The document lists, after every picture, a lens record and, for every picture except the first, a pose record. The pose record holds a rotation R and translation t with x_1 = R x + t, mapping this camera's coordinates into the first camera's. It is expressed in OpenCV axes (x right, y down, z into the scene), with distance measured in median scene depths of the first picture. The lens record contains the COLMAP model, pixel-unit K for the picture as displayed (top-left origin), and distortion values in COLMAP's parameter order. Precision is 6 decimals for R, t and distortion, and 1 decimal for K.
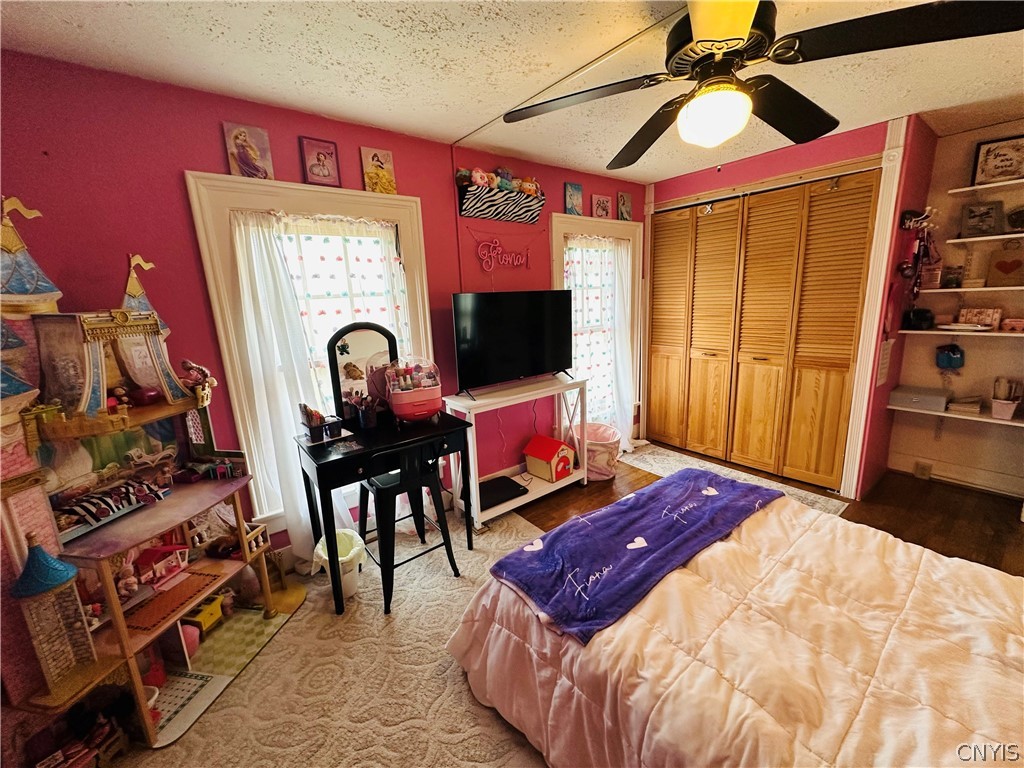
lens RADIAL K [[408.0, 0, 517.0], [0, 408.0, 384.0], [0, 0, 1]] dist [-0.000747, 0.000030]
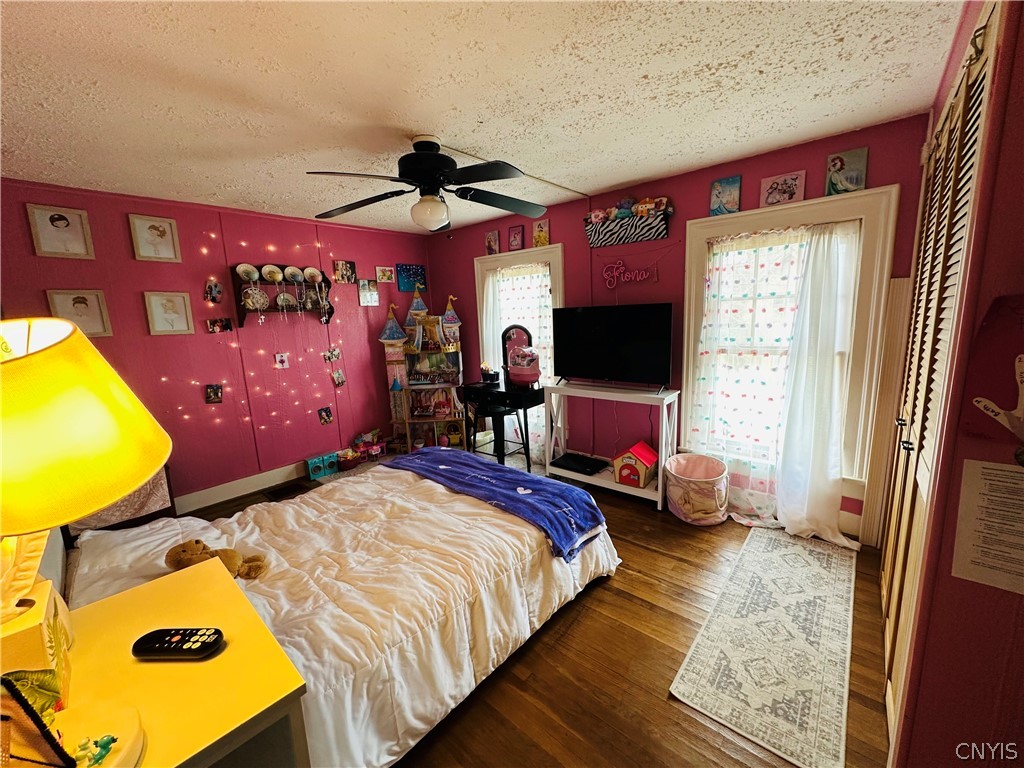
lens RADIAL K [[408.0, 0, 520.4], [0, 408.0, 382.6], [0, 0, 1]] dist [-0.000747, 0.000030]
pose [[0.213072, 0.195573, -0.957263, 1.119790], [-0.176933, 0.971286, 0.159055, -0.155192], [0.960883, 0.135481, 0.241557, 0.508754]]
